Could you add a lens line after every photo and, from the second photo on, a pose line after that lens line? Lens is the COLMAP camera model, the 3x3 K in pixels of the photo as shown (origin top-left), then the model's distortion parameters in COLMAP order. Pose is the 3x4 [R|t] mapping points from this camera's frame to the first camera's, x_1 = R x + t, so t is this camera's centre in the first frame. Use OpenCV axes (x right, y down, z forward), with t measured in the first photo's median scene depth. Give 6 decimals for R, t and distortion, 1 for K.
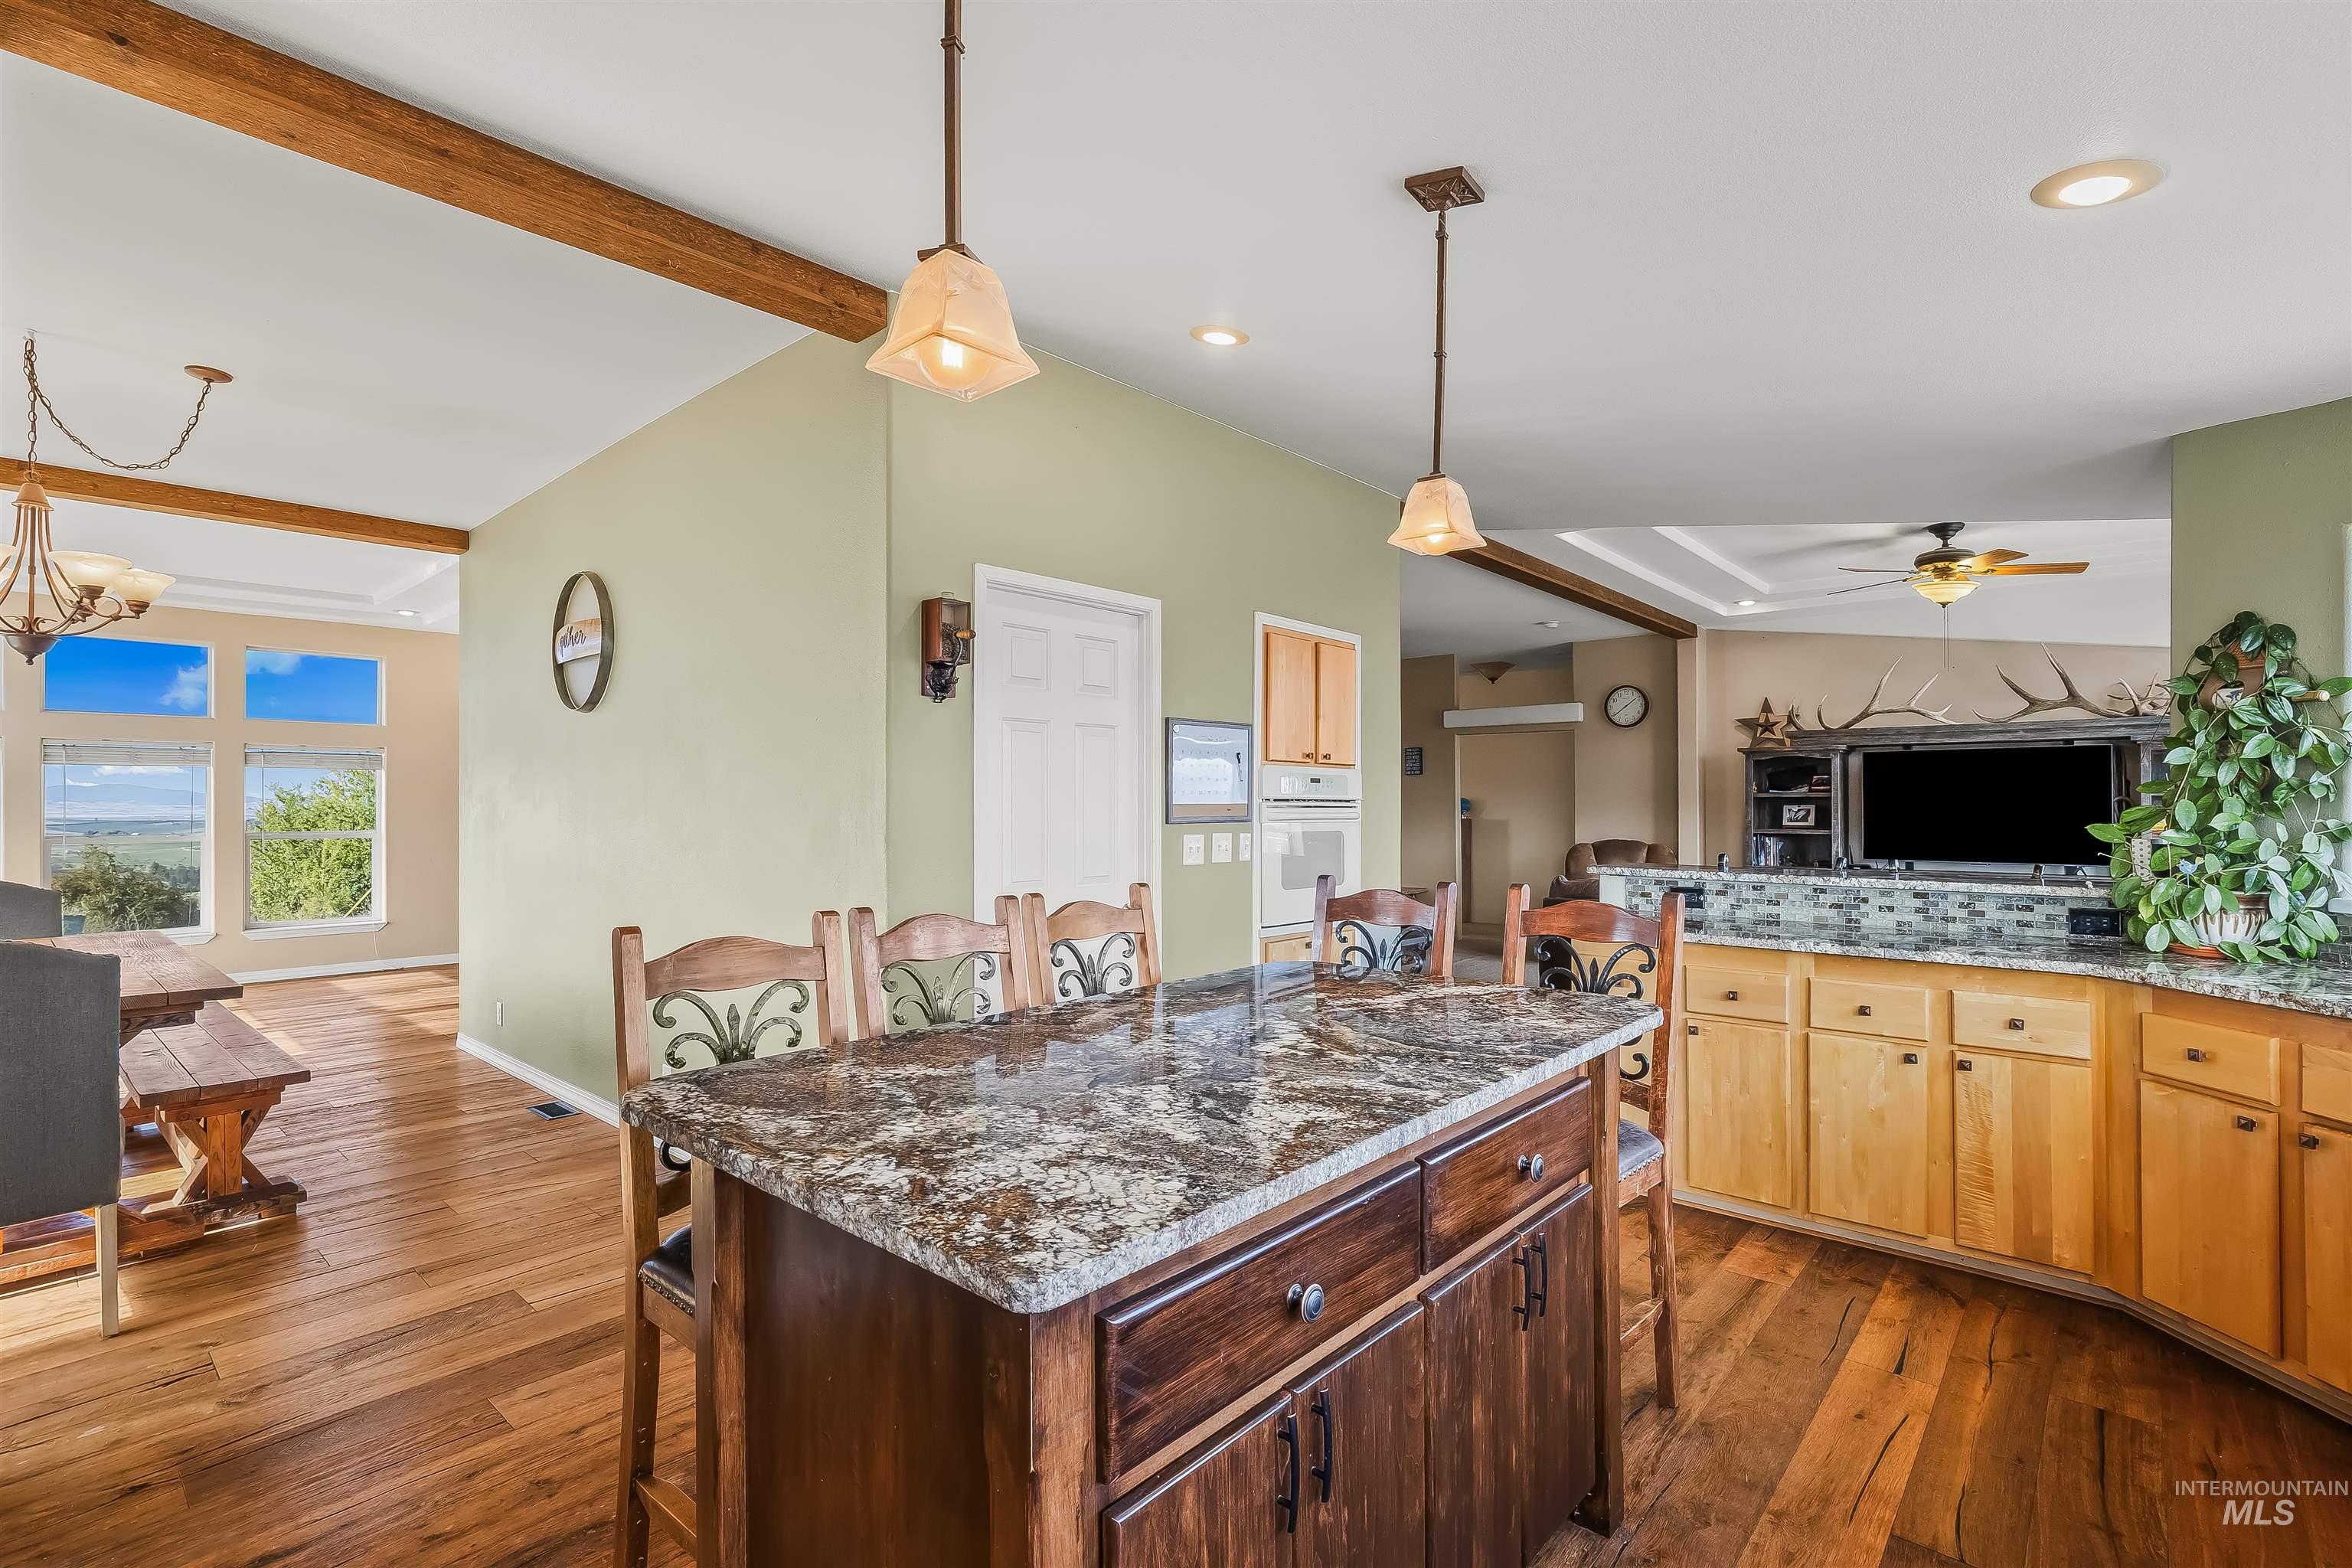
lens RADIAL K [[1077.2, 0, 1169.1], [0, 1077.2, 800.2], [0, 0, 1]] dist [-0.007355, -0.000747]
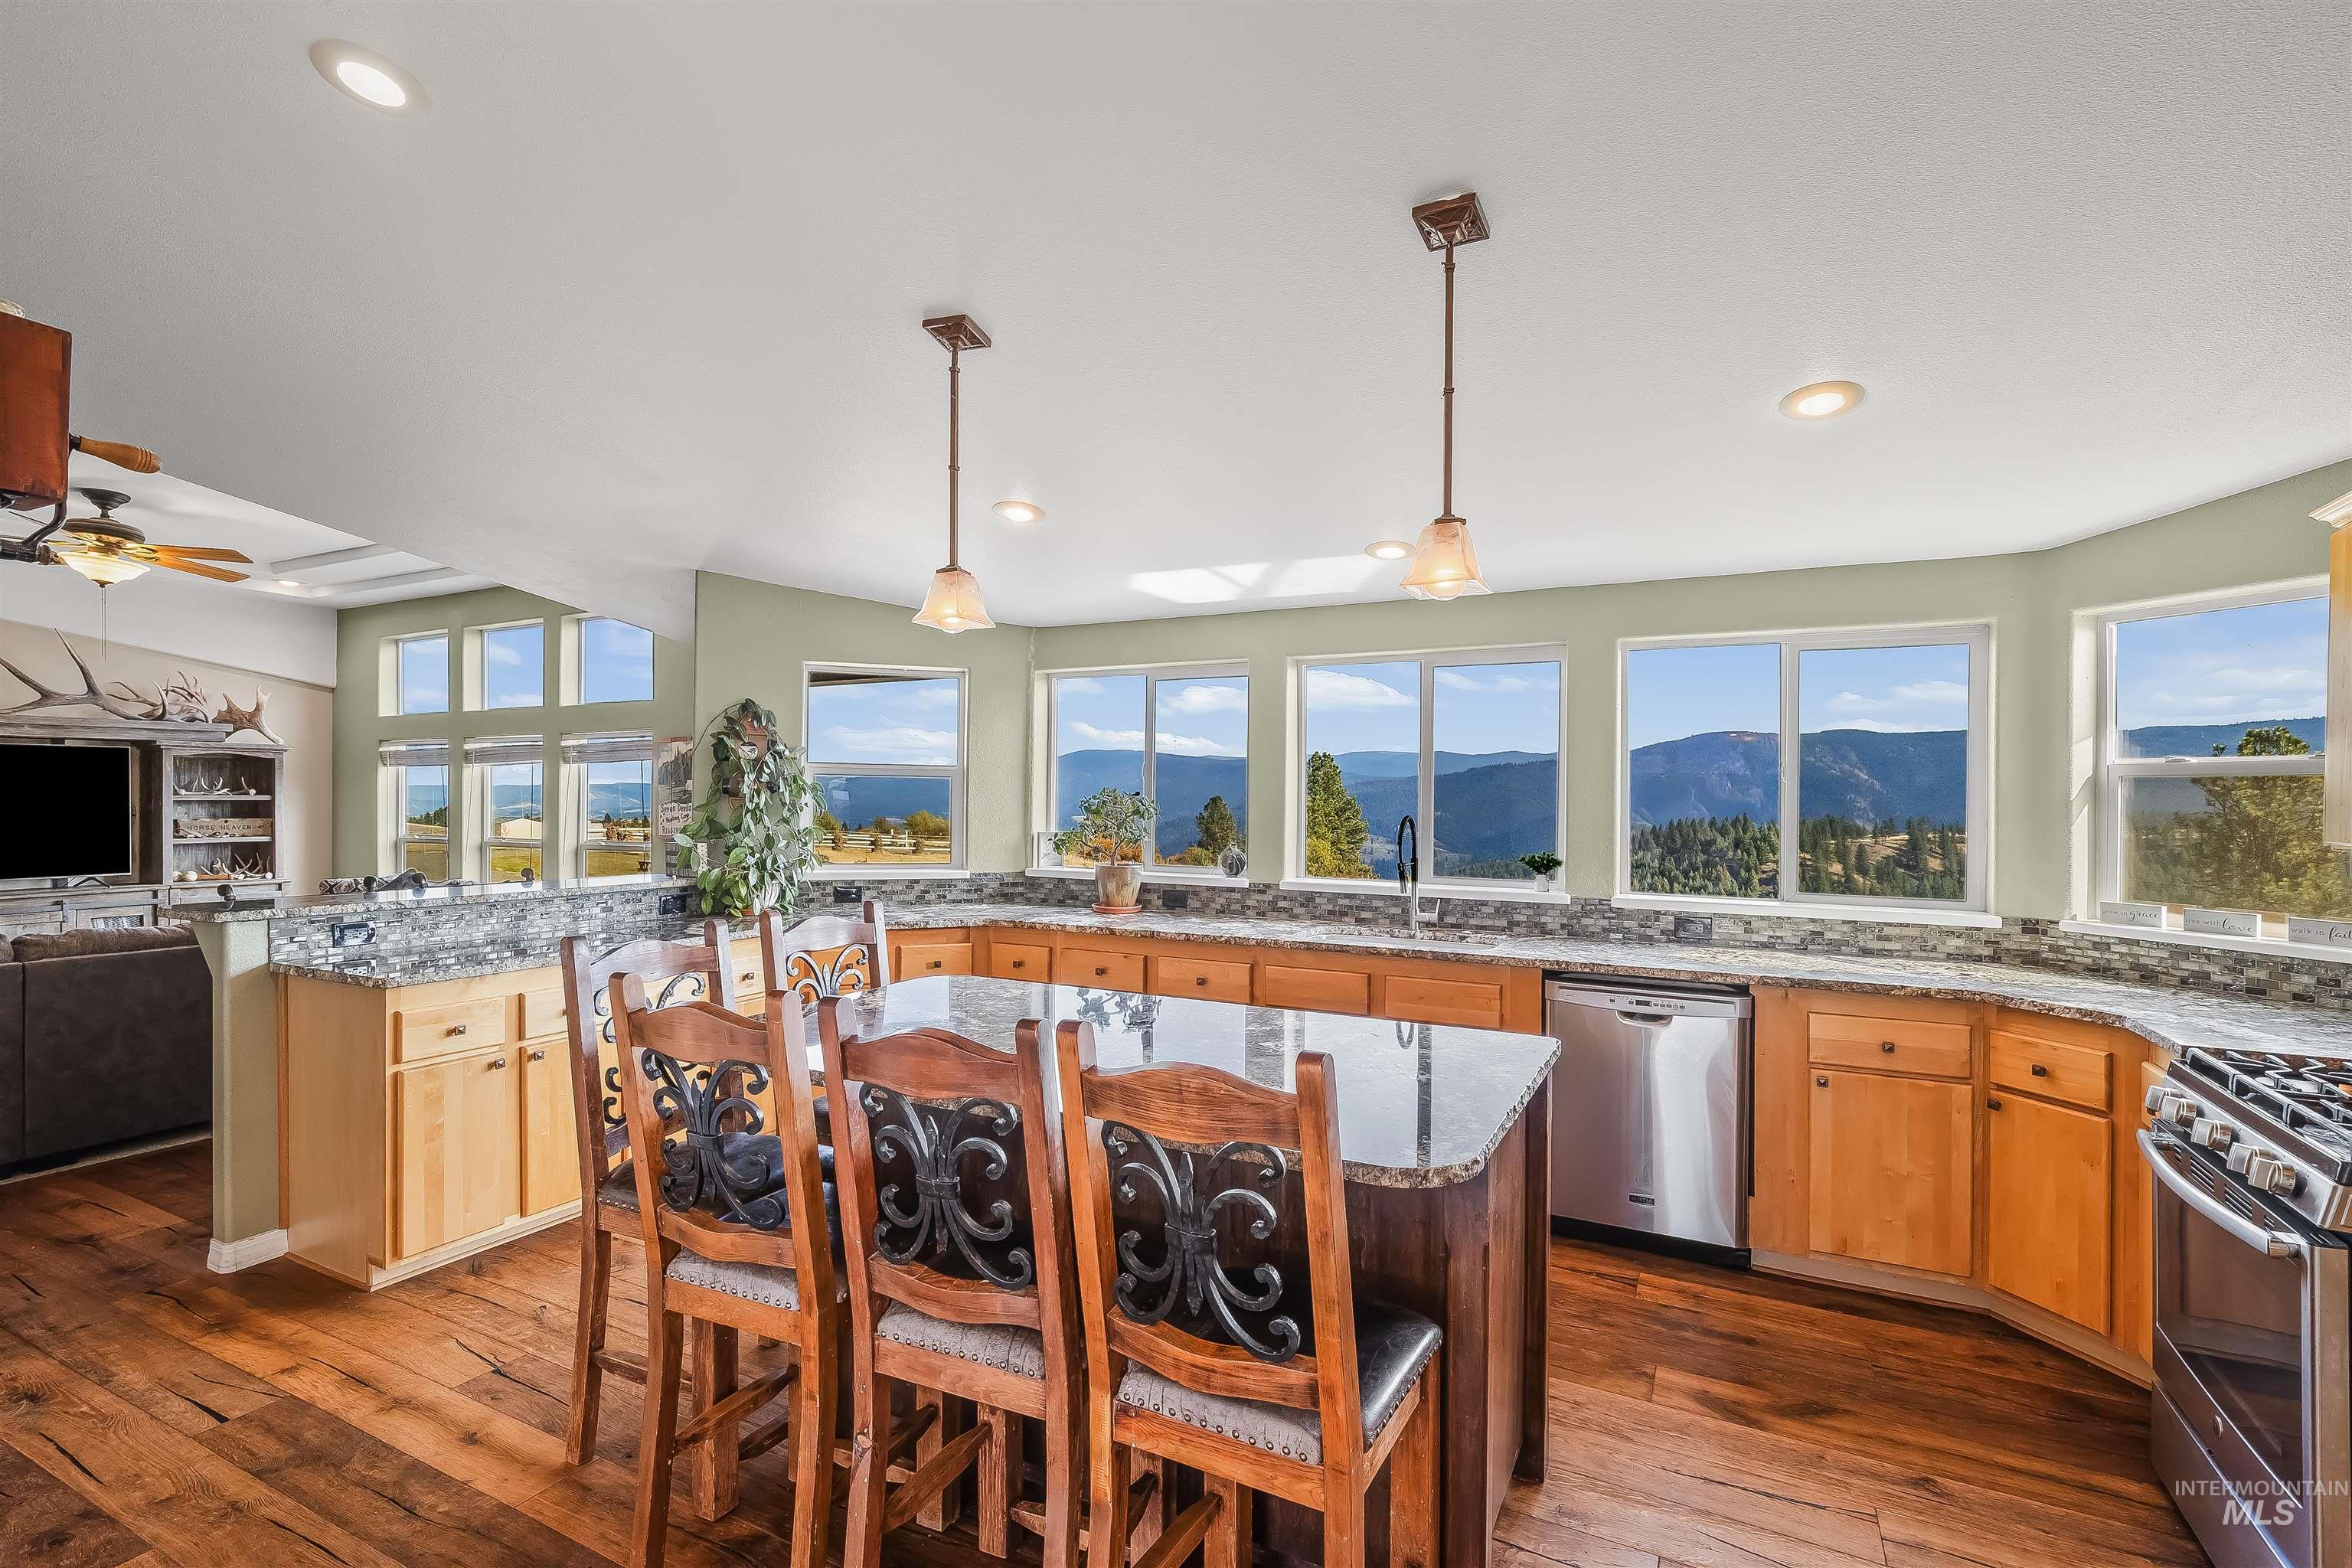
lens RADIAL K [[1077.2, 0, 1222.6], [0, 1077.2, 793.2], [0, 0, 1]] dist [-0.007355, -0.000747]
pose [[-0.267697, 0.002592, 0.963500, -0.293568], [-0.006739, 0.999967, -0.004562, -0.012811], [-0.963480, -0.007715, -0.267671, 0.296335]]
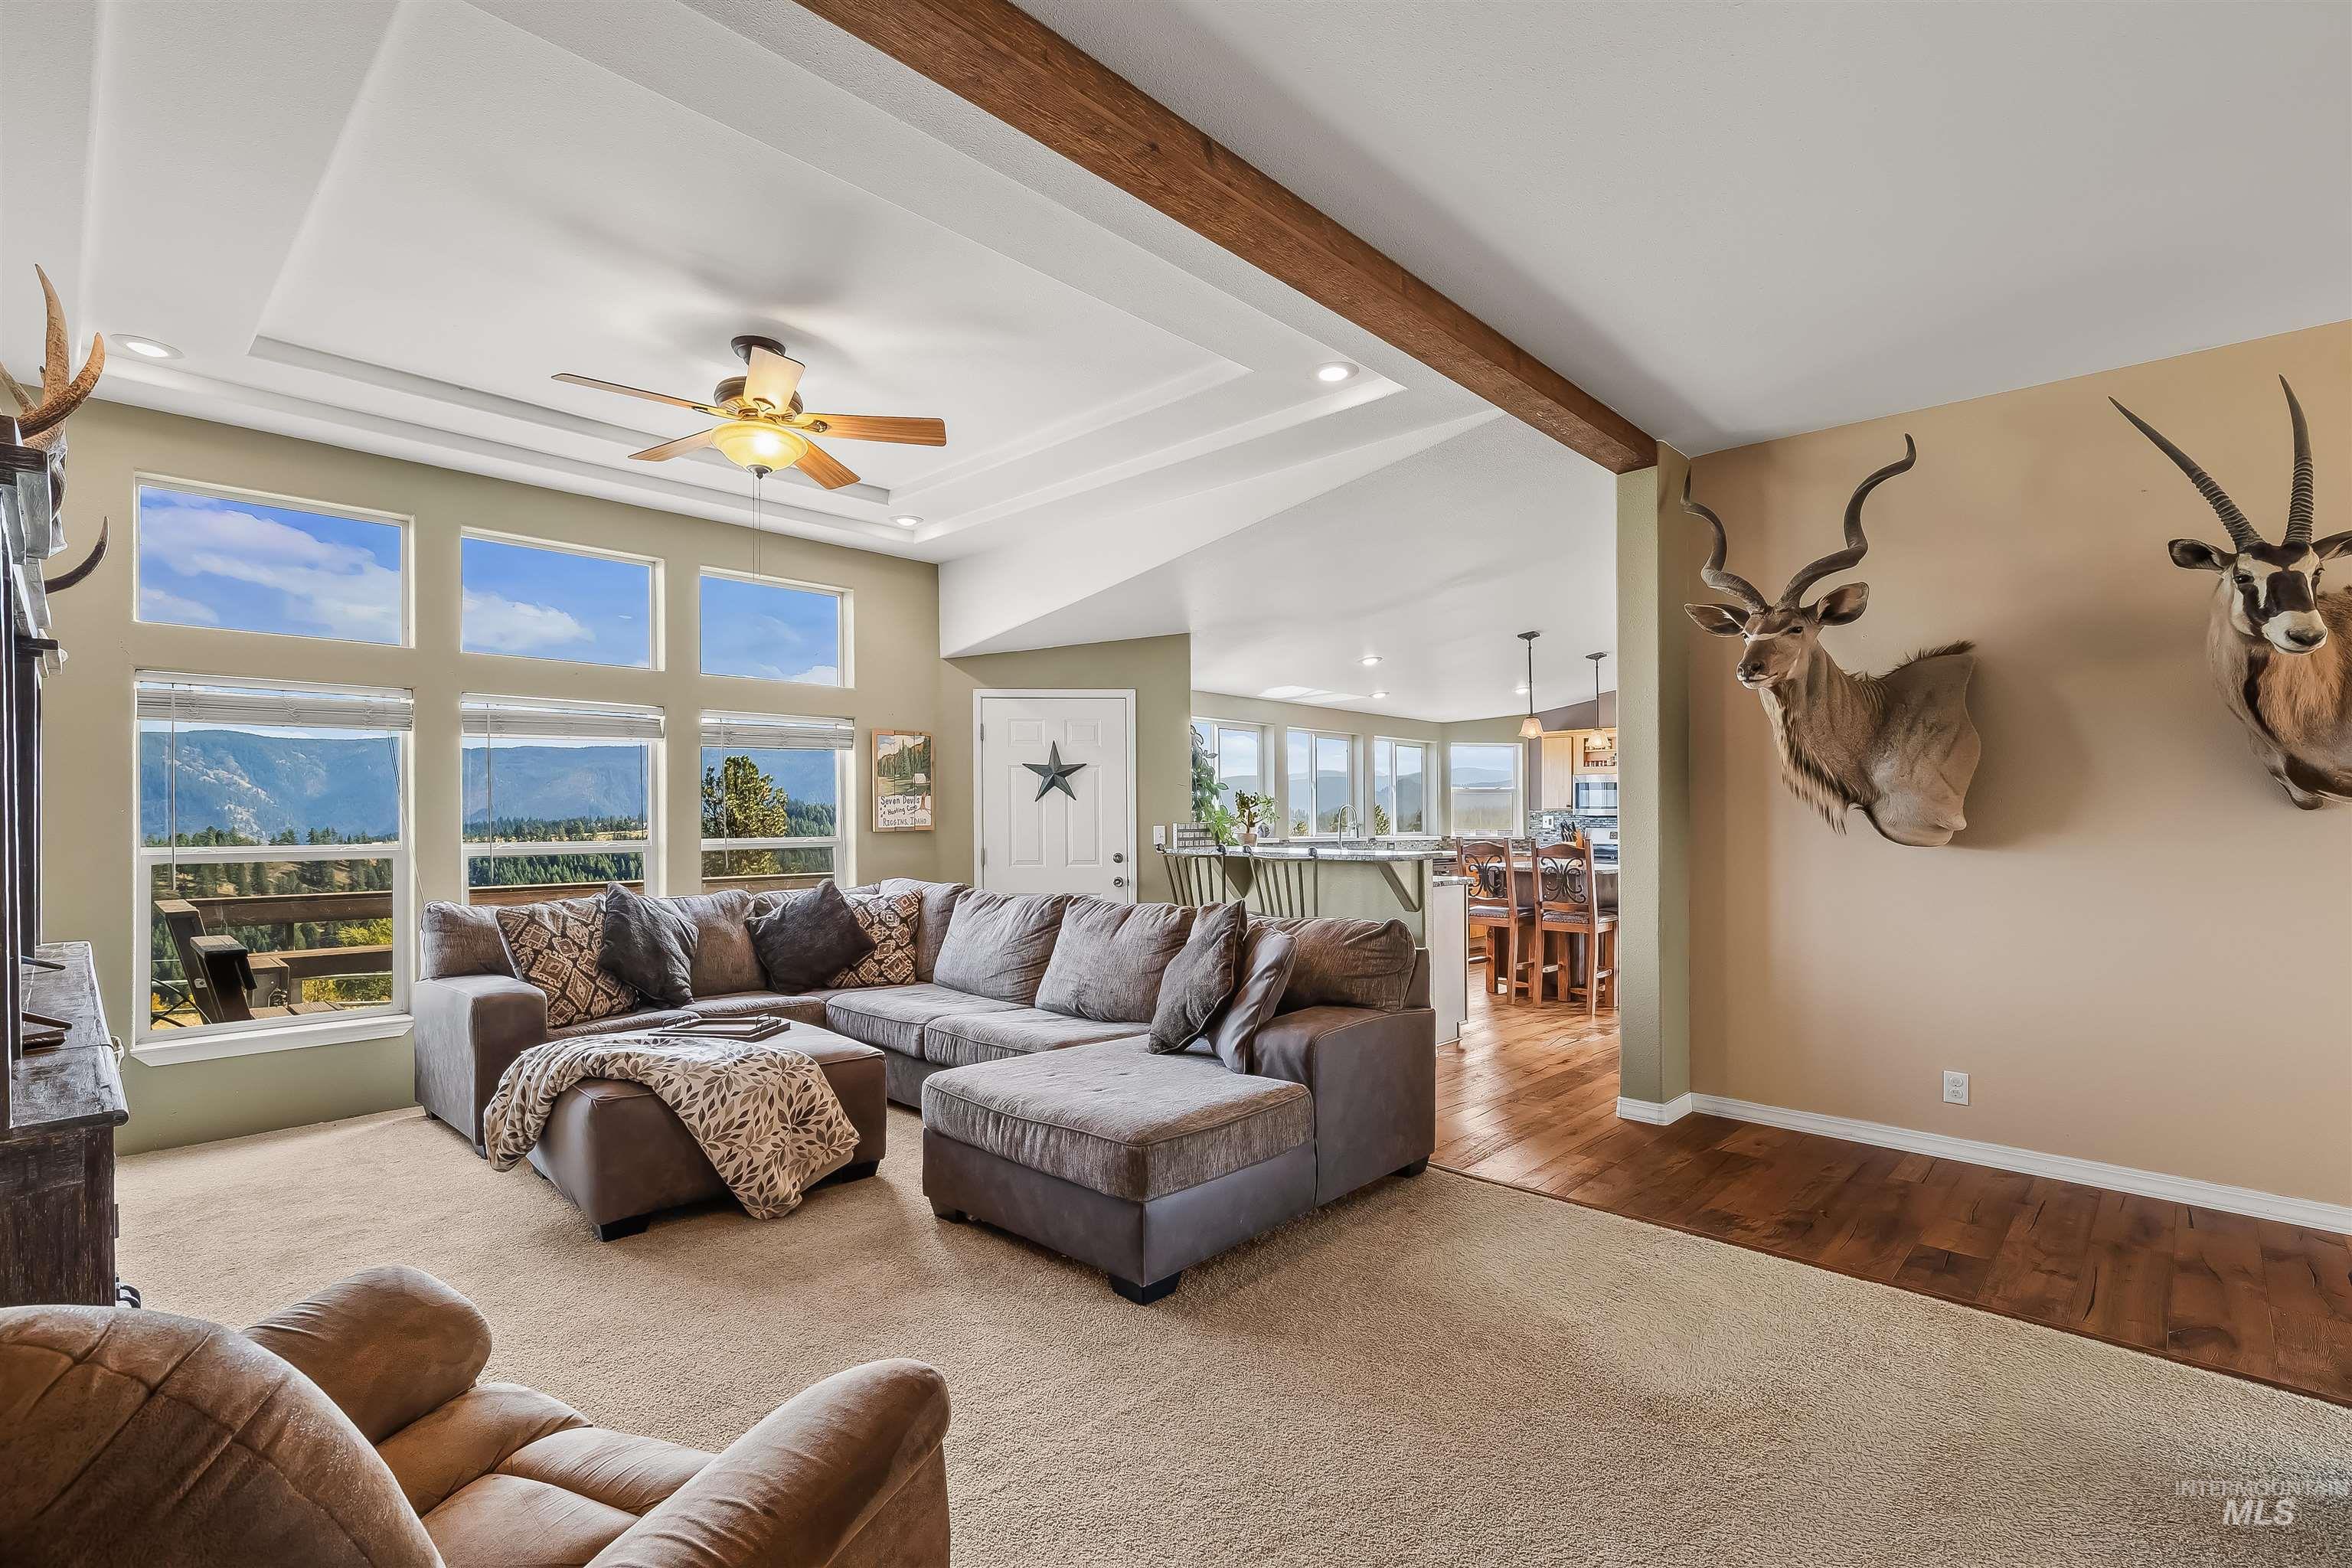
lens RADIAL K [[1077.2, 0, 1177.6], [0, 1077.2, 813.2], [0, 0, 1]] dist [-0.007355, -0.000747]
pose [[-0.999624, -0.002971, 0.027245, 0.394726], [-0.003068, 0.999989, -0.003505, 0.010919], [-0.027234, -0.003587, -0.999623, 1.345957]]
